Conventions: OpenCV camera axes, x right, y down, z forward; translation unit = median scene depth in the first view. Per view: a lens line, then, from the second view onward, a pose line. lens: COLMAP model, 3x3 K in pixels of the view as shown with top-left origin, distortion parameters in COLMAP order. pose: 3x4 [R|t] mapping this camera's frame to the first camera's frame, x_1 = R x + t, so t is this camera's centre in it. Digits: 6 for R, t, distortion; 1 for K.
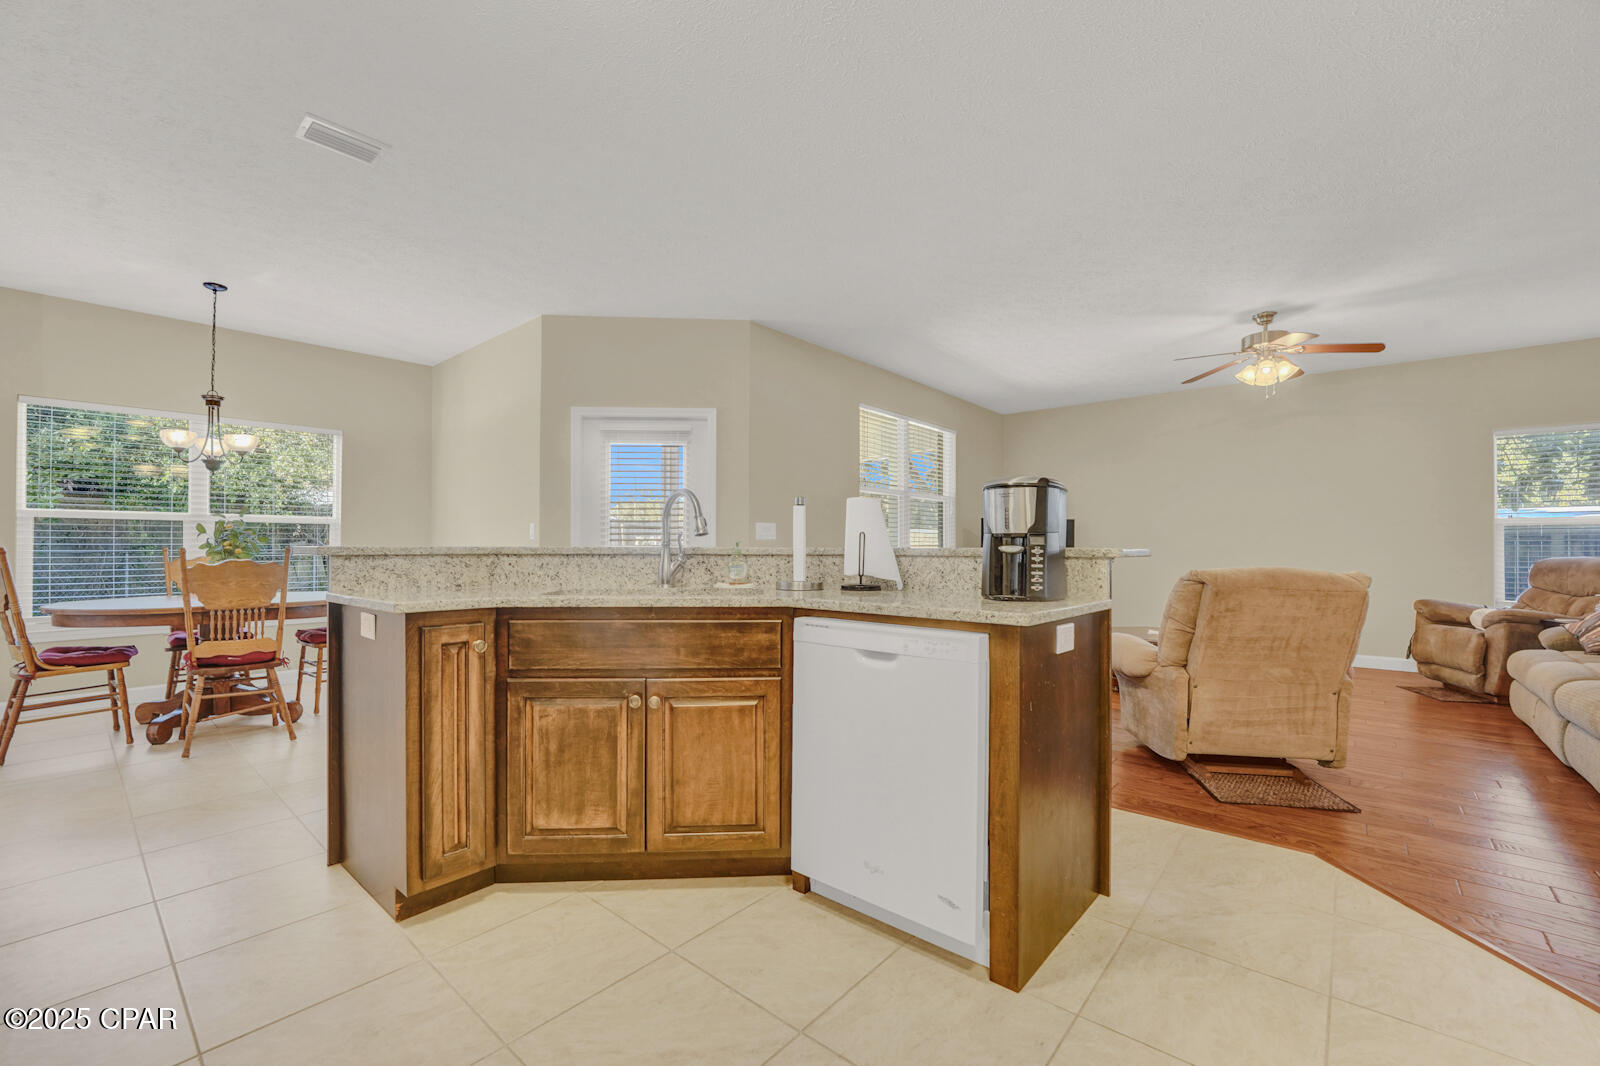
lens RADIAL K [[666.2, 0, 831.7], [0, 666.2, 536.1], [0, 0, 1]] dist [-0.001998, -0.000161]
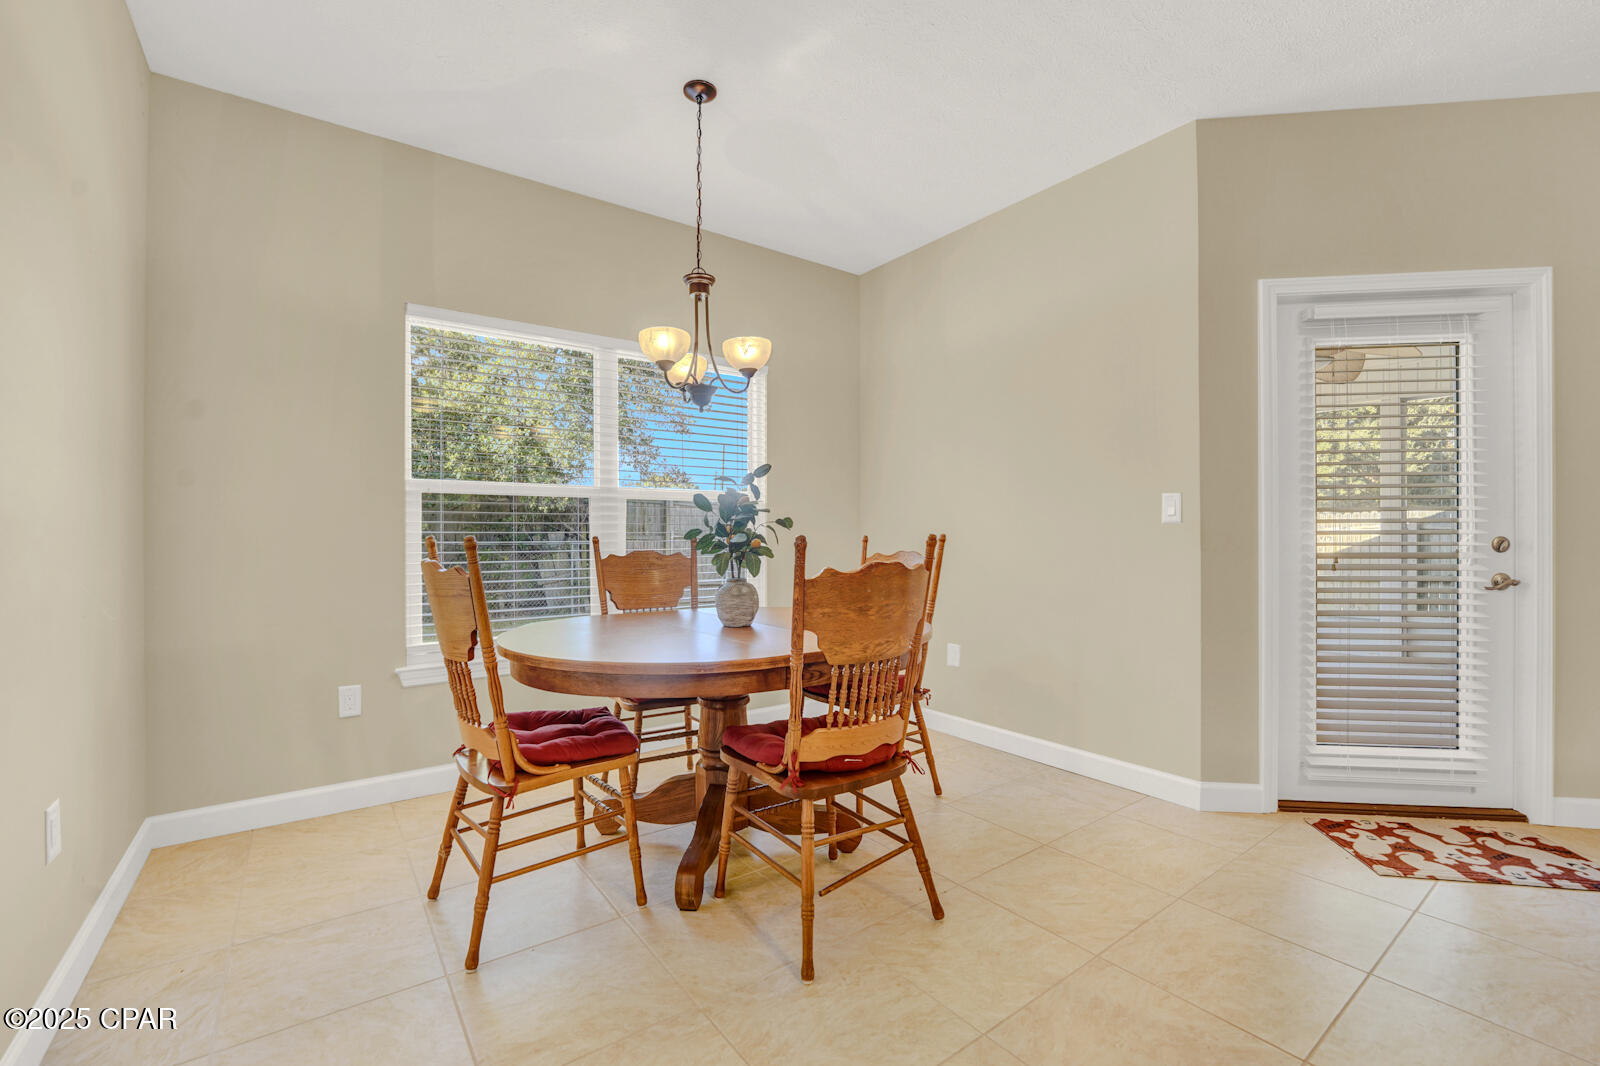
lens RADIAL K [[663.1, 0, 795.0], [0, 663.1, 546.1], [0, 0, 1]] dist [-0.026269, 0.000449]
pose [[0.981723, -0.008298, -0.190132, -0.738799], [0.008731, 0.999961, 0.001442, 0.022202], [0.190113, -0.003076, 0.981757, 0.452230]]
